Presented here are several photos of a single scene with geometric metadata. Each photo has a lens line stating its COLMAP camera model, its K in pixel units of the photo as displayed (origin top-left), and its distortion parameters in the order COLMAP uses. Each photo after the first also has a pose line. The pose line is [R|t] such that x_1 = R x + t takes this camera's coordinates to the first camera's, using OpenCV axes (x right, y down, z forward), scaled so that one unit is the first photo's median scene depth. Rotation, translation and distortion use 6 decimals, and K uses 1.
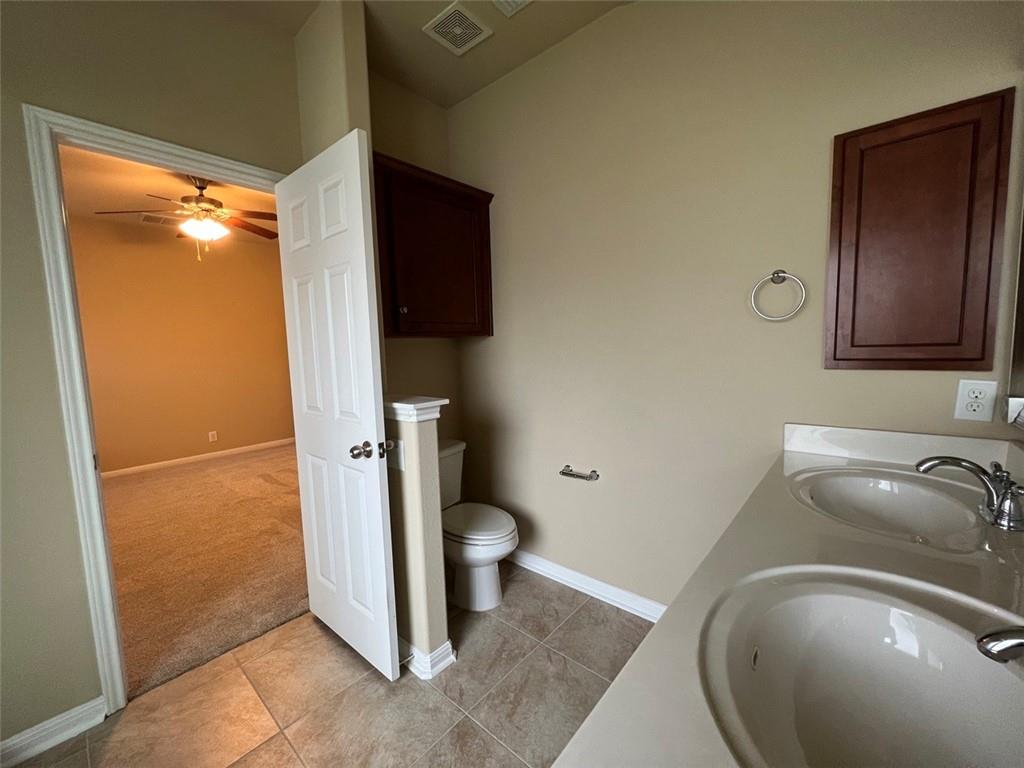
lens RADIAL K [[406.7, 0, 511.0], [0, 406.7, 385.3], [0, 0, 1]] dist [-0.000876, -0.000060]
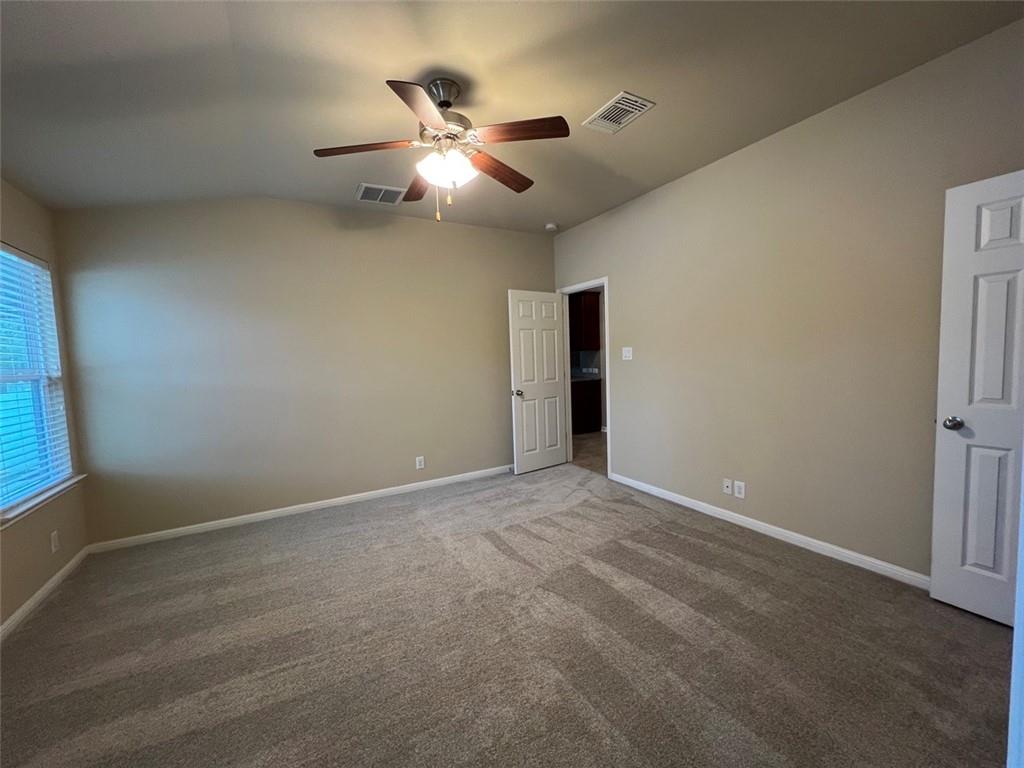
lens RADIAL K [[406.7, 0, 512.9], [0, 406.7, 386.0], [0, 0, 1]] dist [-0.000876, -0.000060]
pose [[0.941561, 0.018095, -0.336356, -0.408810], [-0.022747, 0.999692, -0.009894, -0.038508], [0.336074, 0.016967, 0.941683, 0.412852]]
